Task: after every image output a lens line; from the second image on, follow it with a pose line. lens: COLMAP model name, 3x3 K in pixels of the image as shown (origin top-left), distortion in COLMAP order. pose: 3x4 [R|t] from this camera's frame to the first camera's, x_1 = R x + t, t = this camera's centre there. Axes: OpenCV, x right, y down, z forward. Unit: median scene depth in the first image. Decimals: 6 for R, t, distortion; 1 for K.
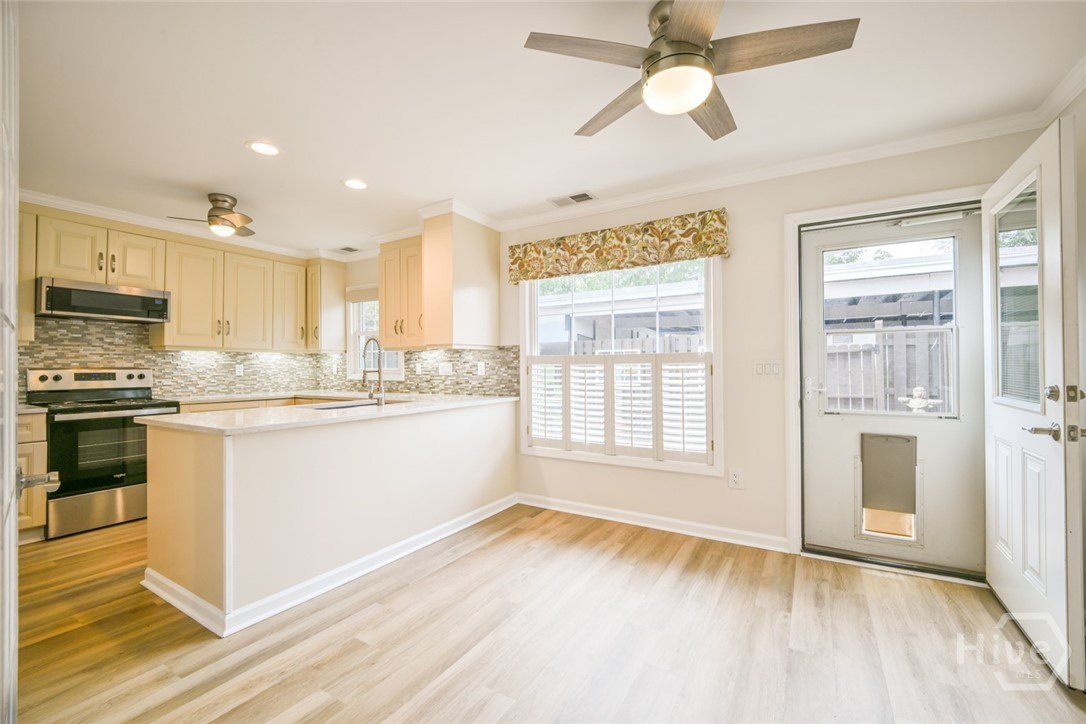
lens RADIAL K [[450.0, 0, 543.0], [0, 450.0, 362.0], [0, 0, 1]] dist [0.002467, -0.007165]
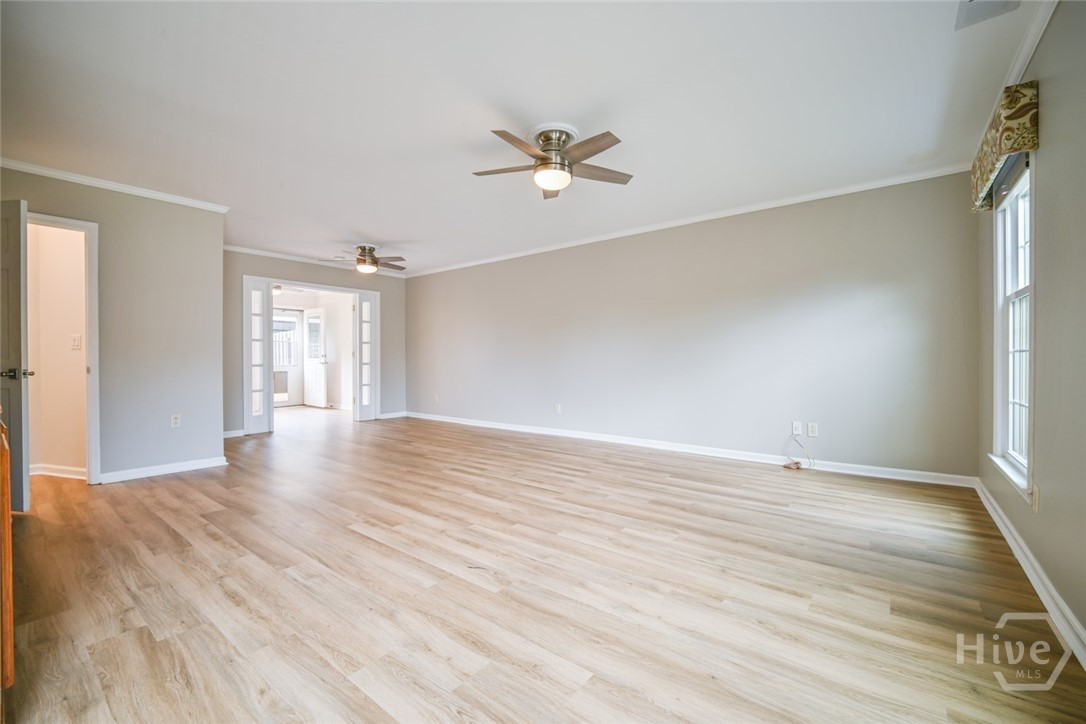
lens RADIAL K [[445.8, 0, 546.8], [0, 445.8, 363.1], [0, 0, 1]] dist [0.016694, -0.019003]
pose [[0.120518, -0.006786, 0.992688, -1.819103], [-0.007778, 0.999939, 0.007780, 0.040344], [-0.992681, -0.008659, 0.120458, -1.099474]]
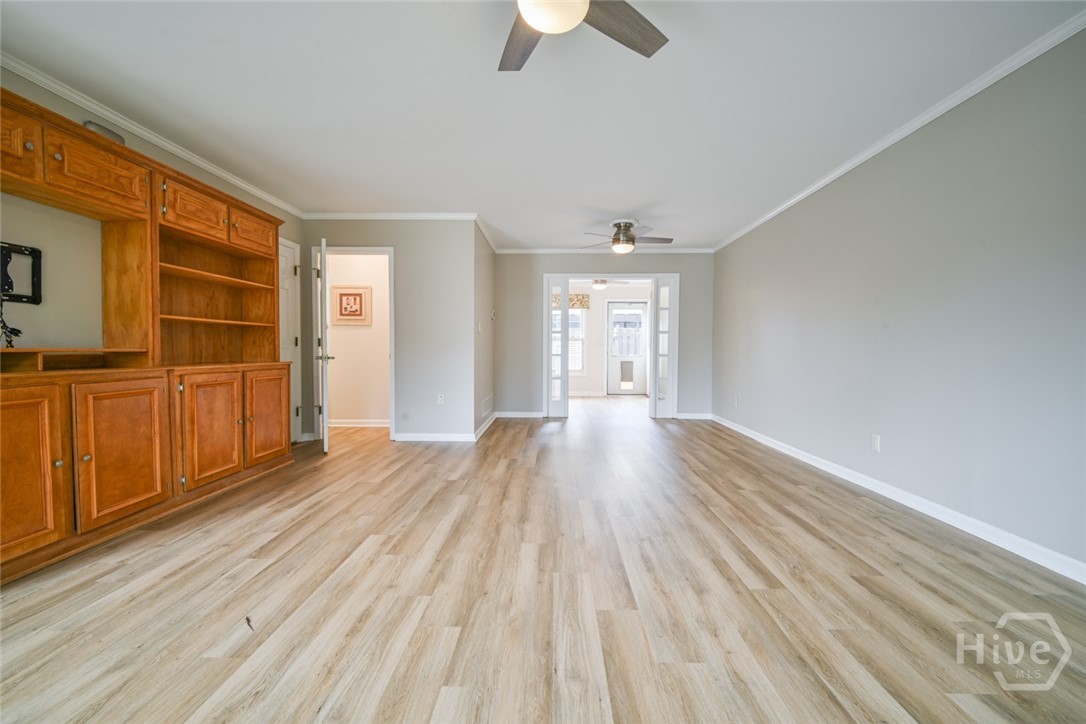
lens RADIAL K [[445.8, 0, 546.8], [0, 445.8, 363.1], [0, 0, 1]] dist [0.016694, -0.019003]
pose [[0.865673, -0.006912, 0.500563, -1.229464], [-0.014050, 0.999175, 0.038095, 0.033585], [-0.500413, -0.040011, 0.864862, -1.383040]]
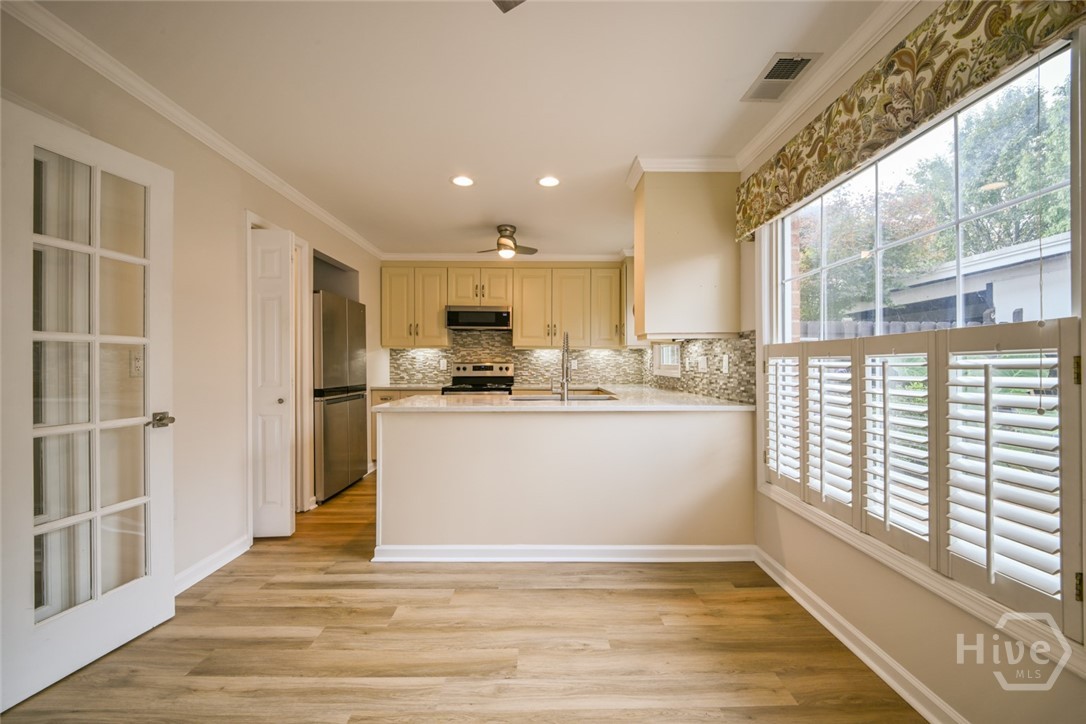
lens RADIAL K [[448.0, 0, 543.0], [0, 448.0, 362.0], [0, 0, 1]] dist [0.019521, -0.019491]
pose [[0.521751, -0.000032, -0.853098, 0.387396], [0.007528, 0.999961, 0.004566, 0.006571], [0.853065, -0.008804, 0.521731, 0.401520]]
